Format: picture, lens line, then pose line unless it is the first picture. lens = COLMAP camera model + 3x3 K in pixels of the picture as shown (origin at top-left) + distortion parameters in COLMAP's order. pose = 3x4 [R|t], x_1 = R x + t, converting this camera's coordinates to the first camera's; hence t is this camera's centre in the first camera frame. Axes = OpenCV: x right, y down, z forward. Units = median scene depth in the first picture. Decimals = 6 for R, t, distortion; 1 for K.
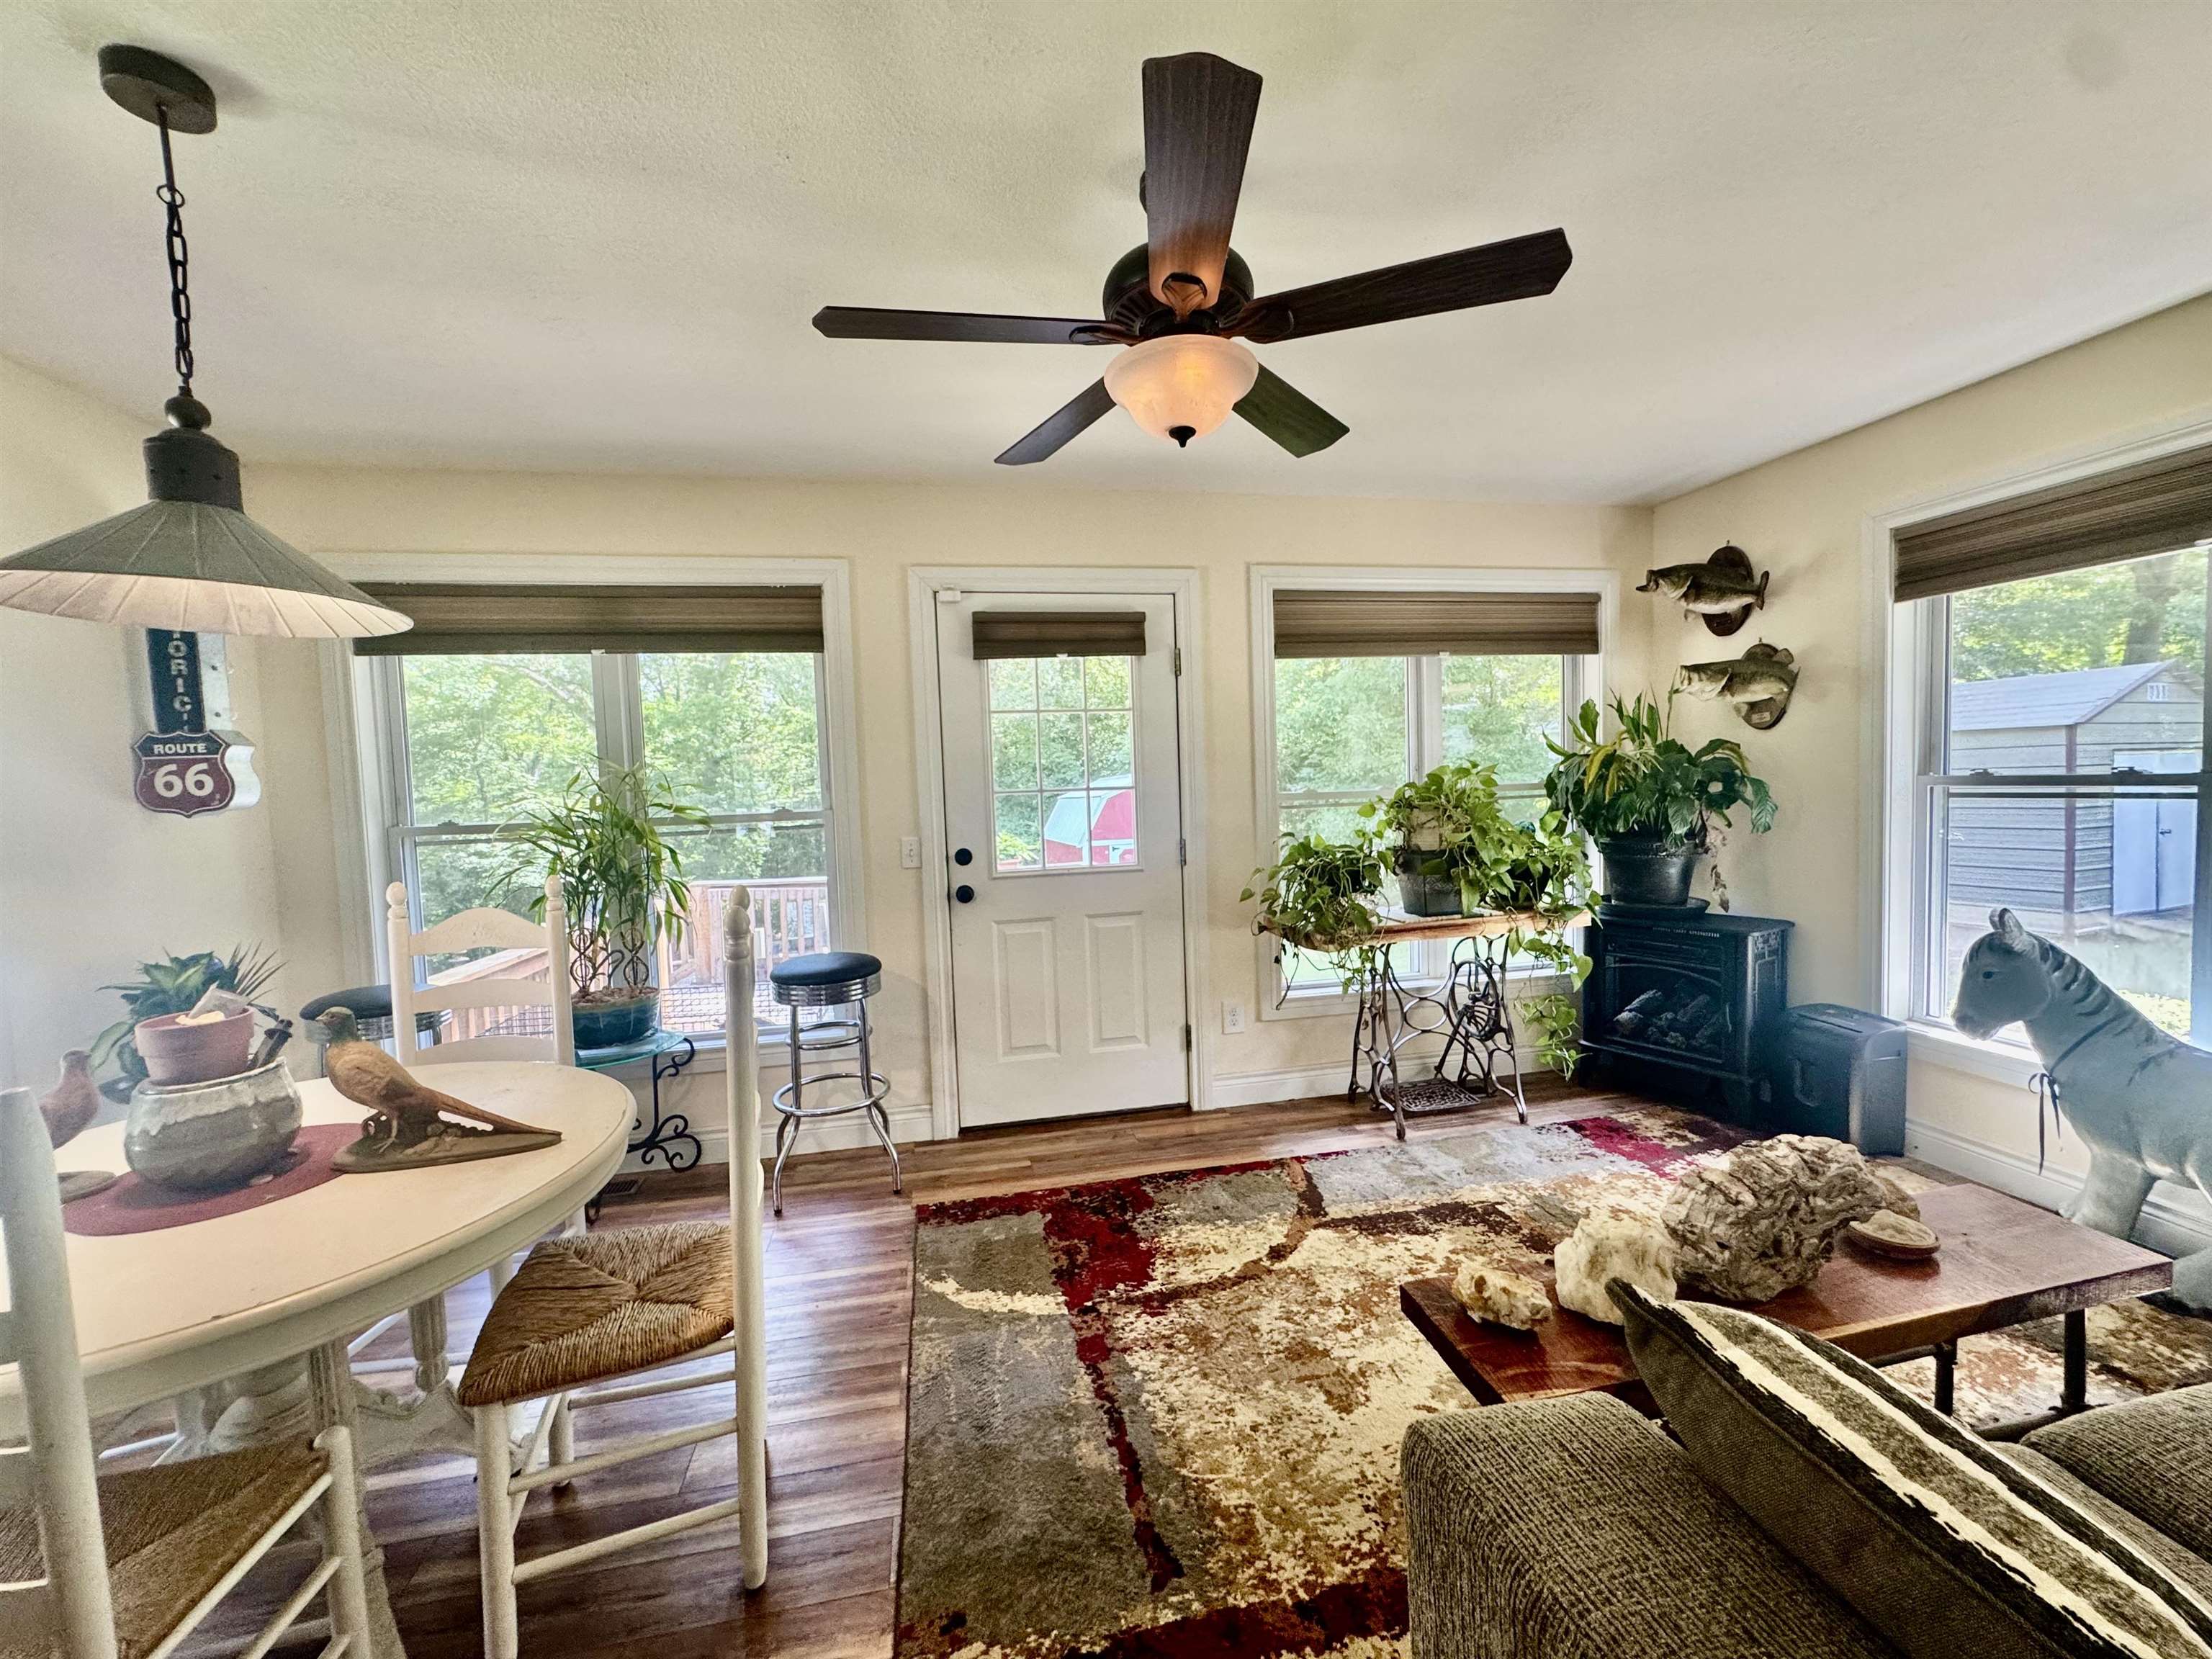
lens RADIAL K [[887.3, 0, 1108.6], [0, 887.3, 828.4], [0, 0, 1]] dist [-0.004153, 0.000654]
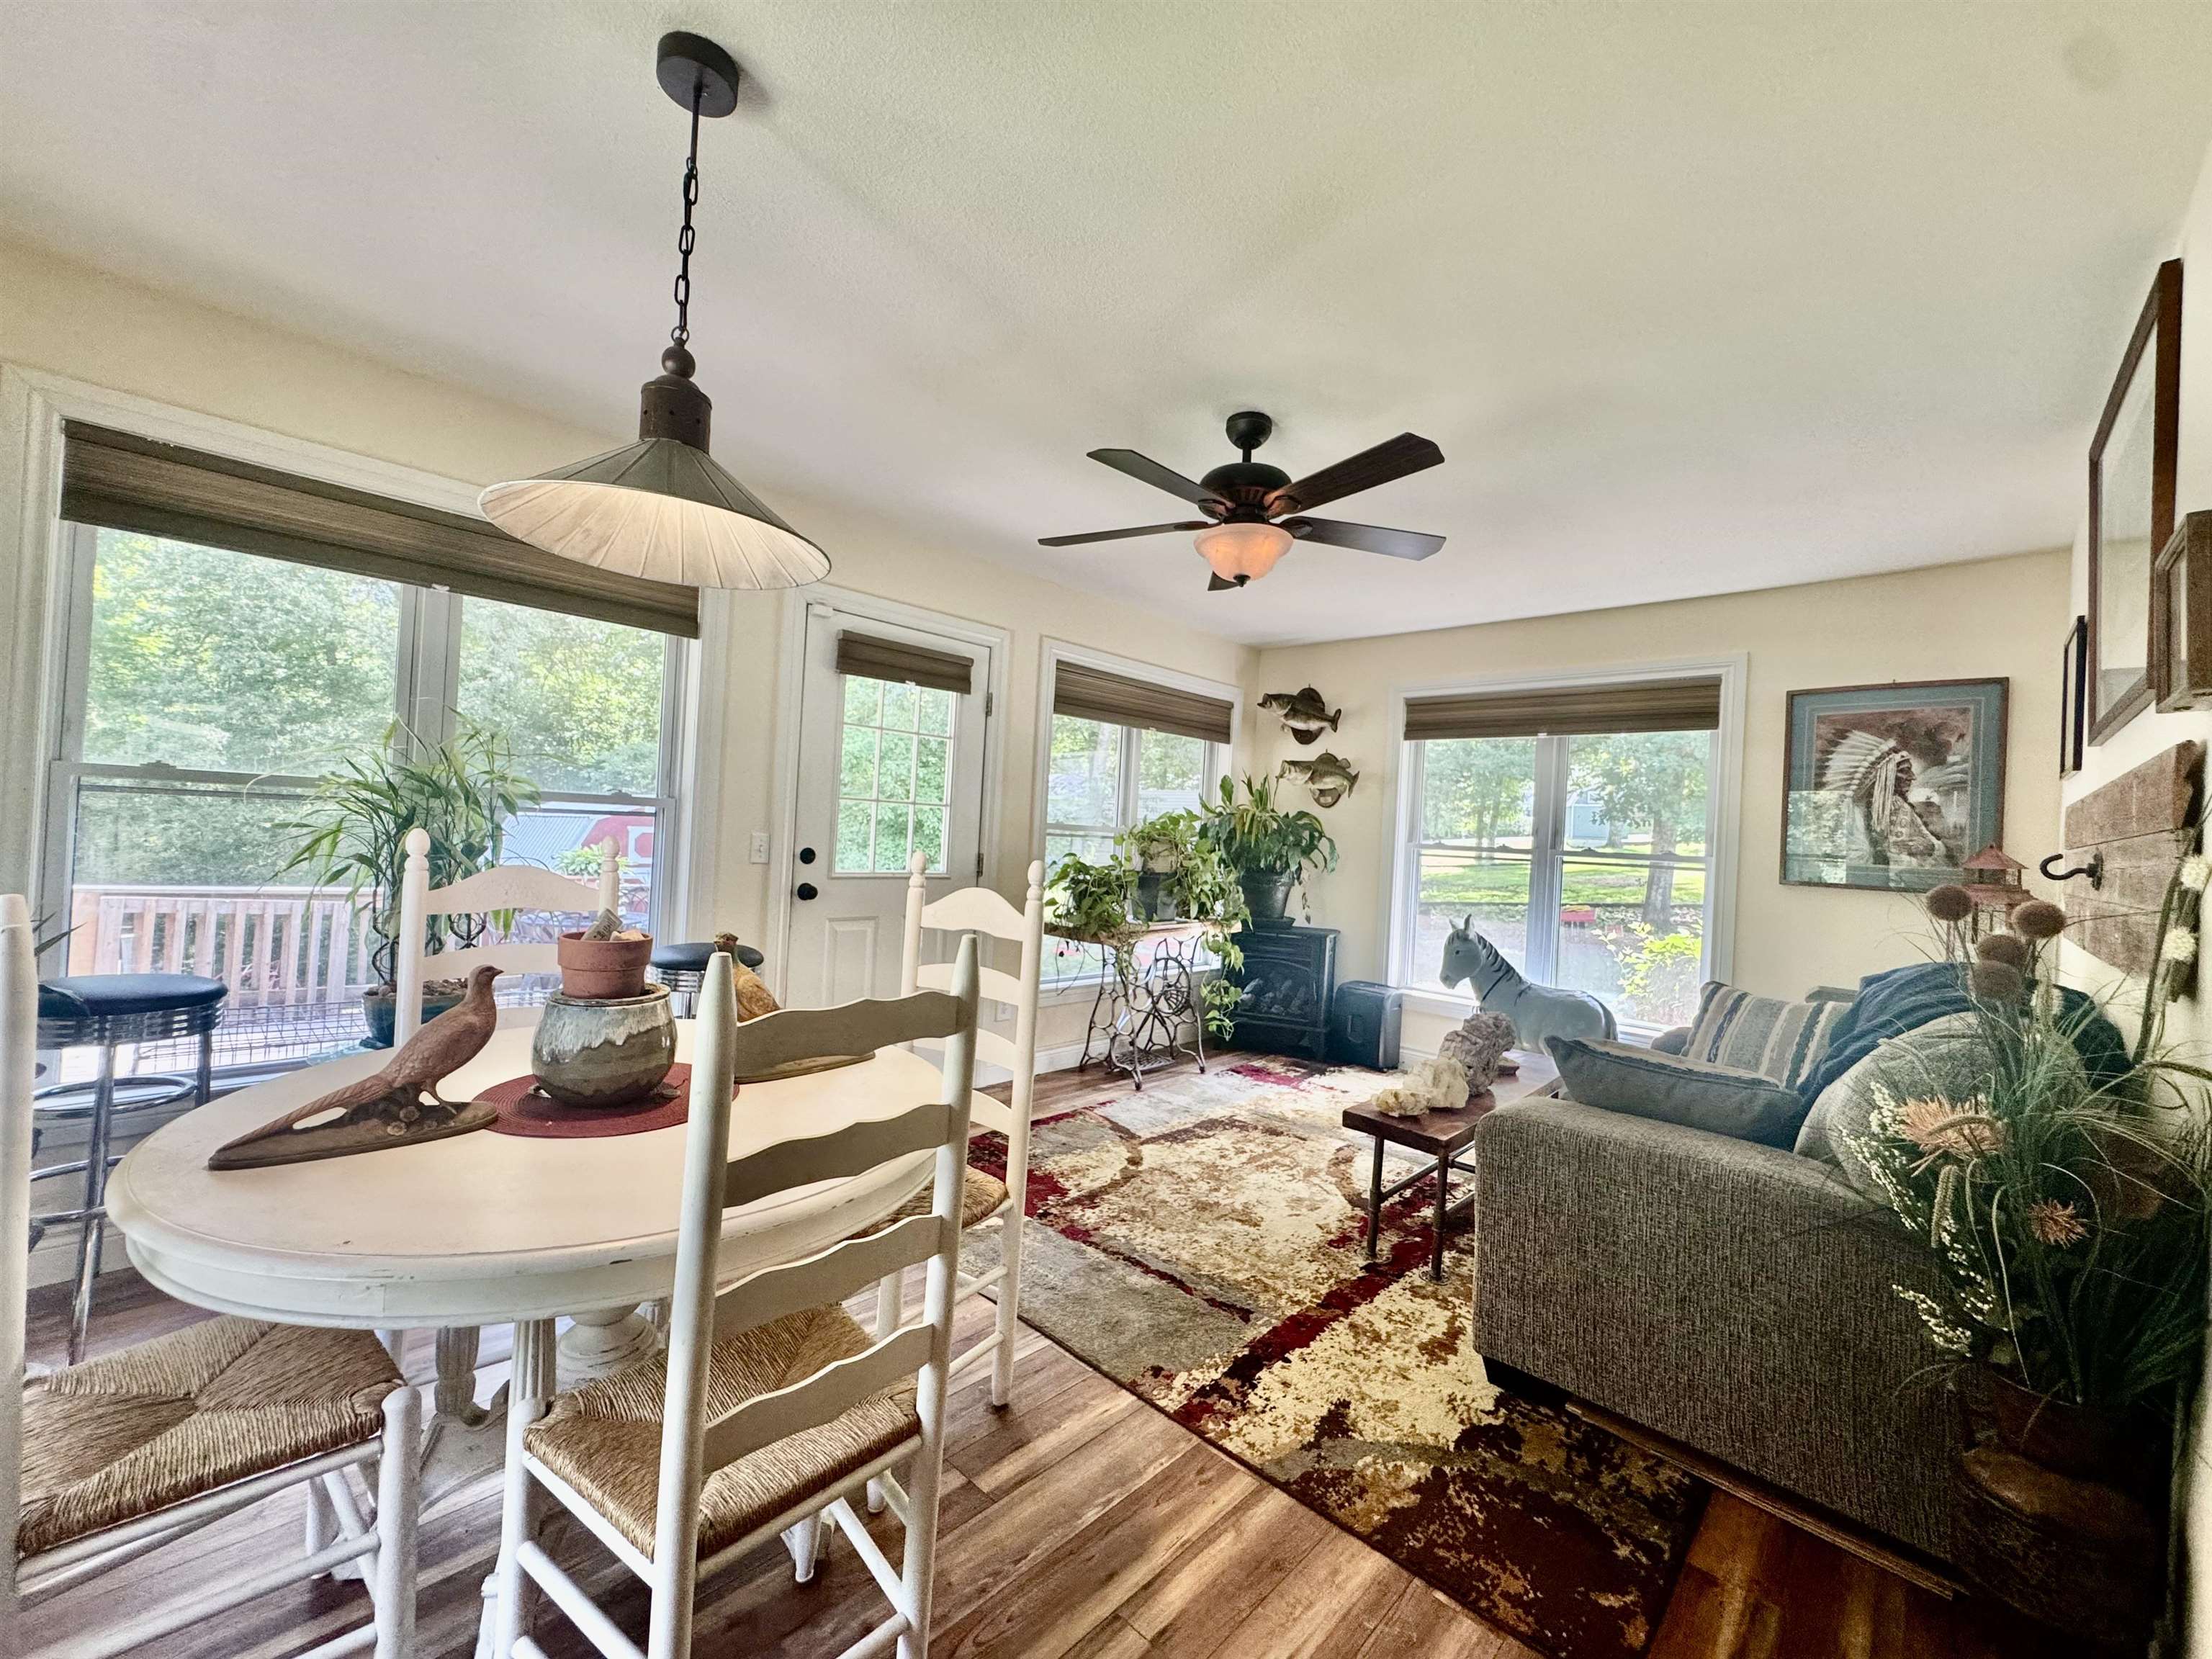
lens RADIAL K [[887.3, 0, 1109.4], [0, 887.3, 829.3], [0, 0, 1]] dist [-0.004153, 0.000654]
pose [[0.816903, 0.080809, 0.571086, -0.519470], [-0.050384, 0.996350, -0.068914, 0.060258], [-0.574570, 0.027522, 0.817992, -0.068769]]
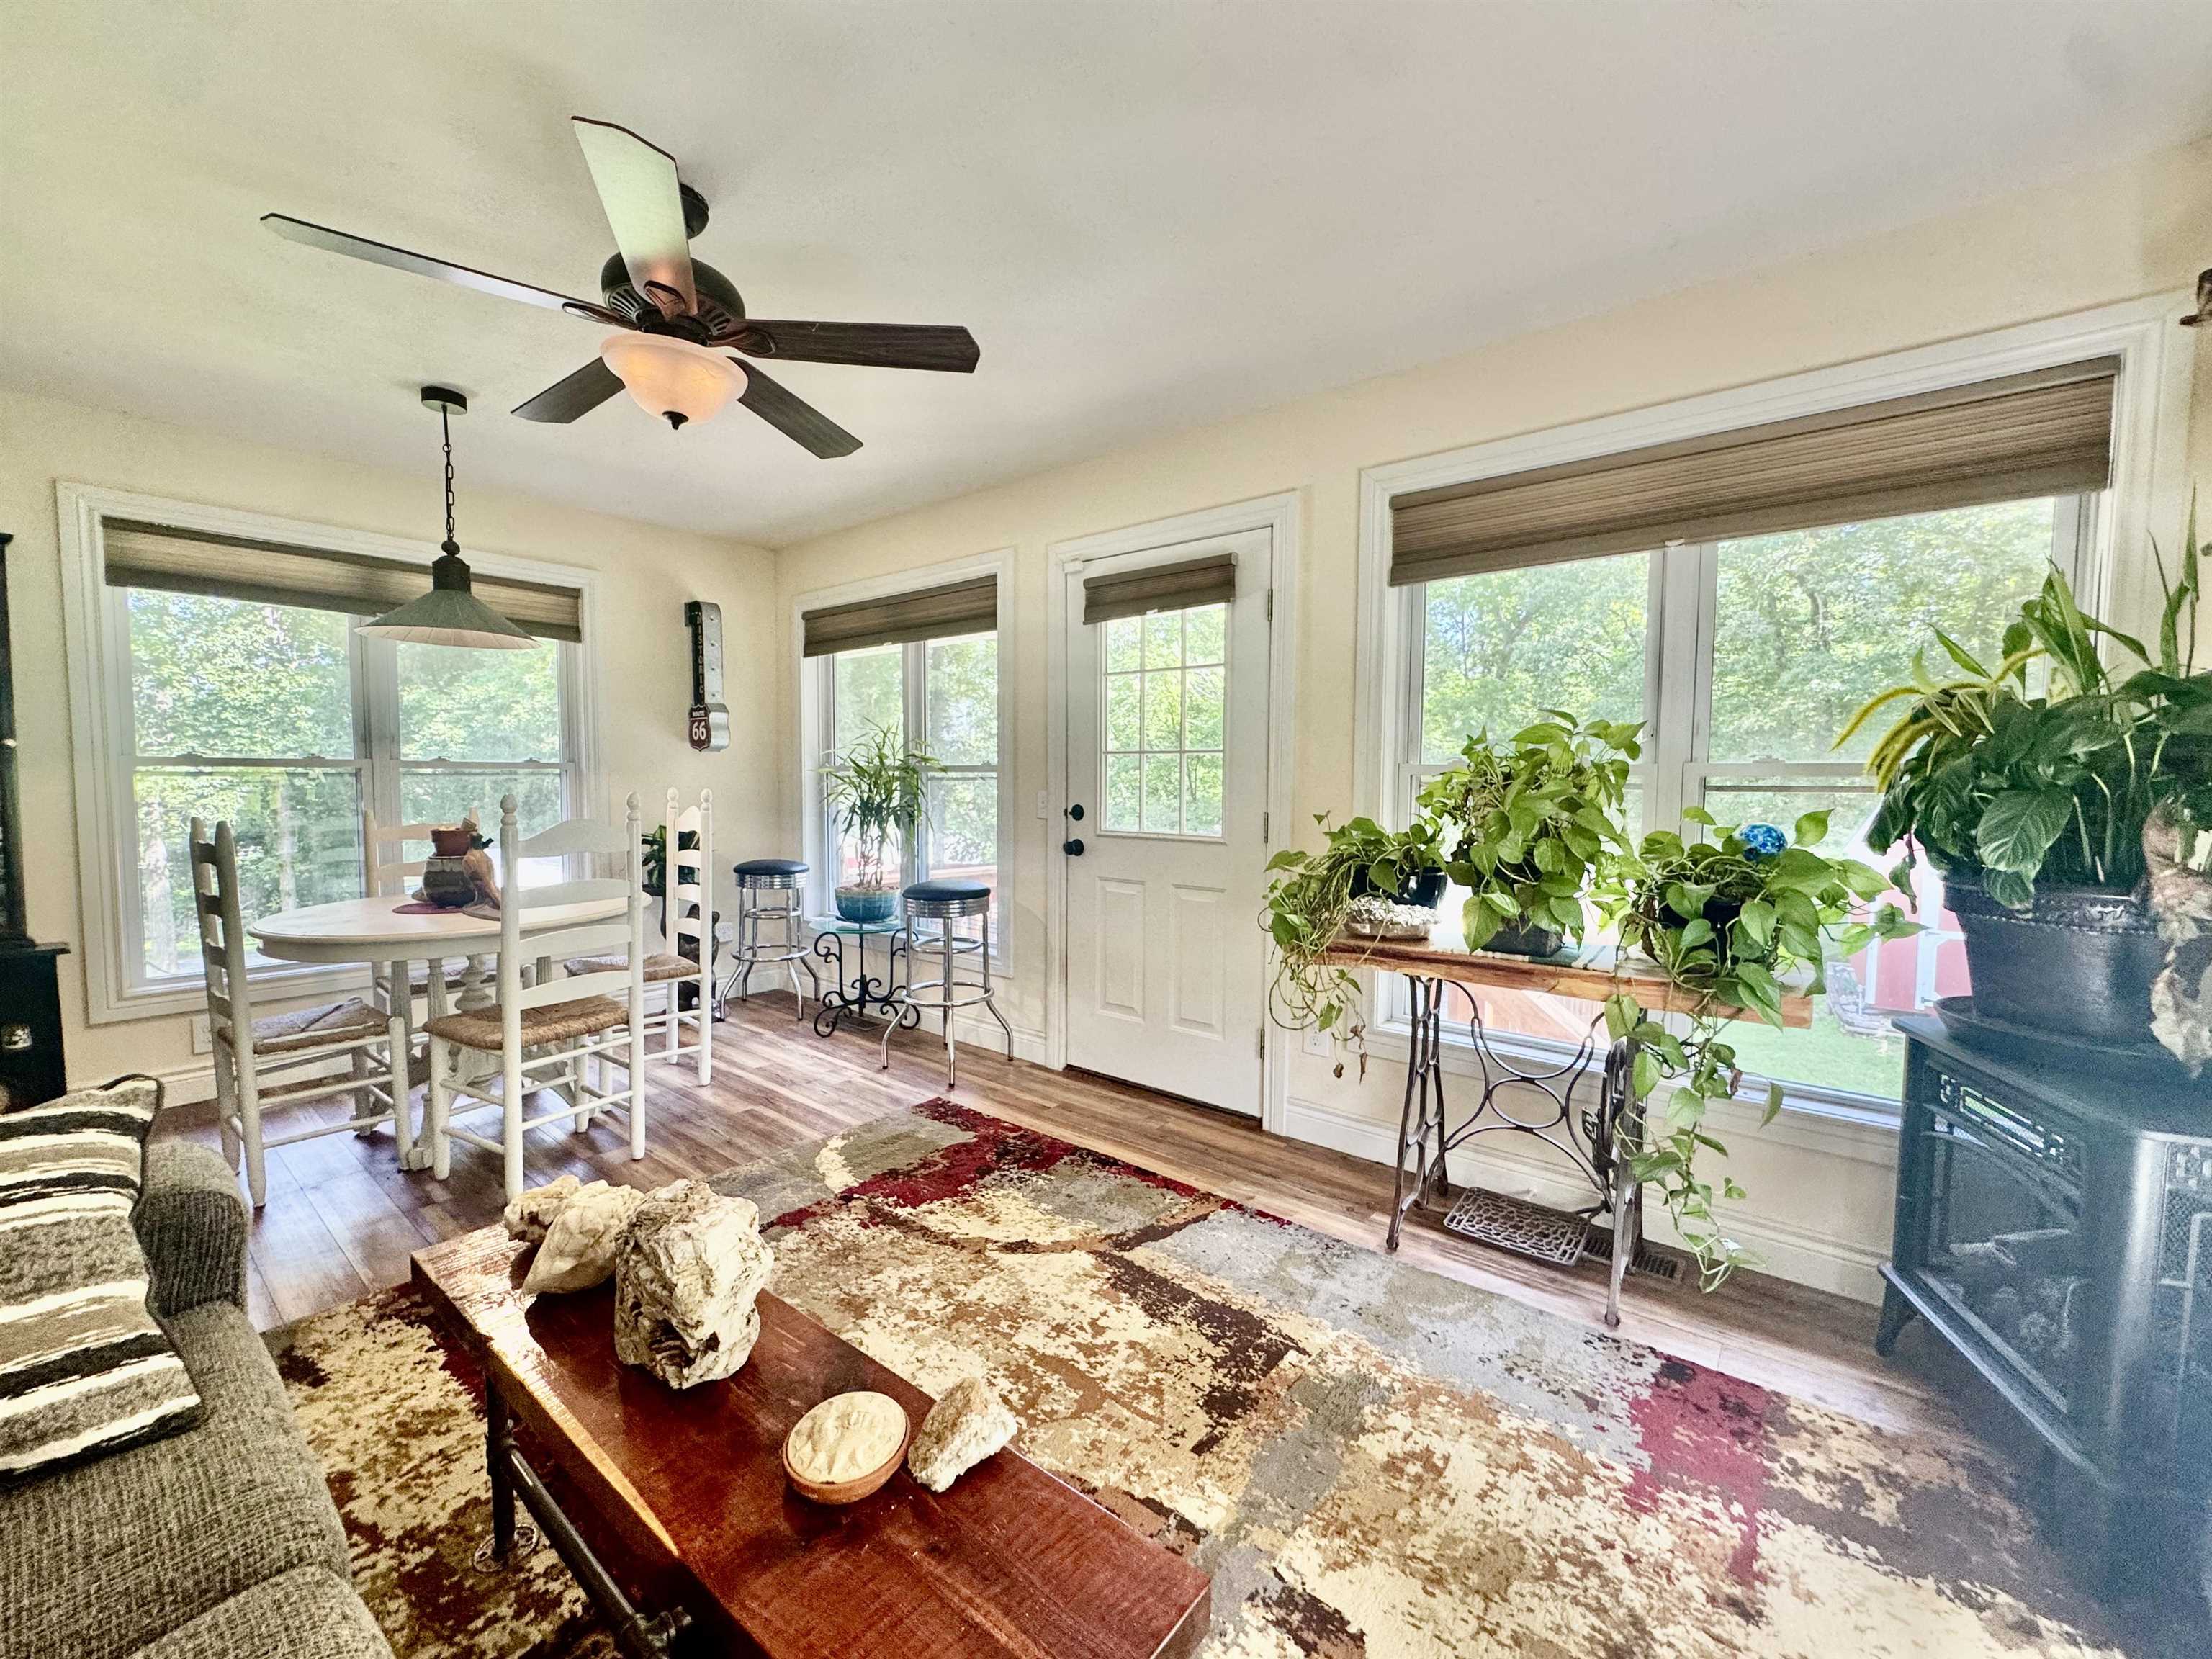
lens RADIAL K [[887.3, 0, 1107.9], [0, 887.3, 828.1], [0, 0, 1]] dist [-0.004153, 0.000654]
pose [[0.632574, 0.084110, -0.769920, 0.746256], [-0.071376, 0.996186, 0.050186, -0.005572], [0.771204, 0.023208, 0.636165, 0.385906]]
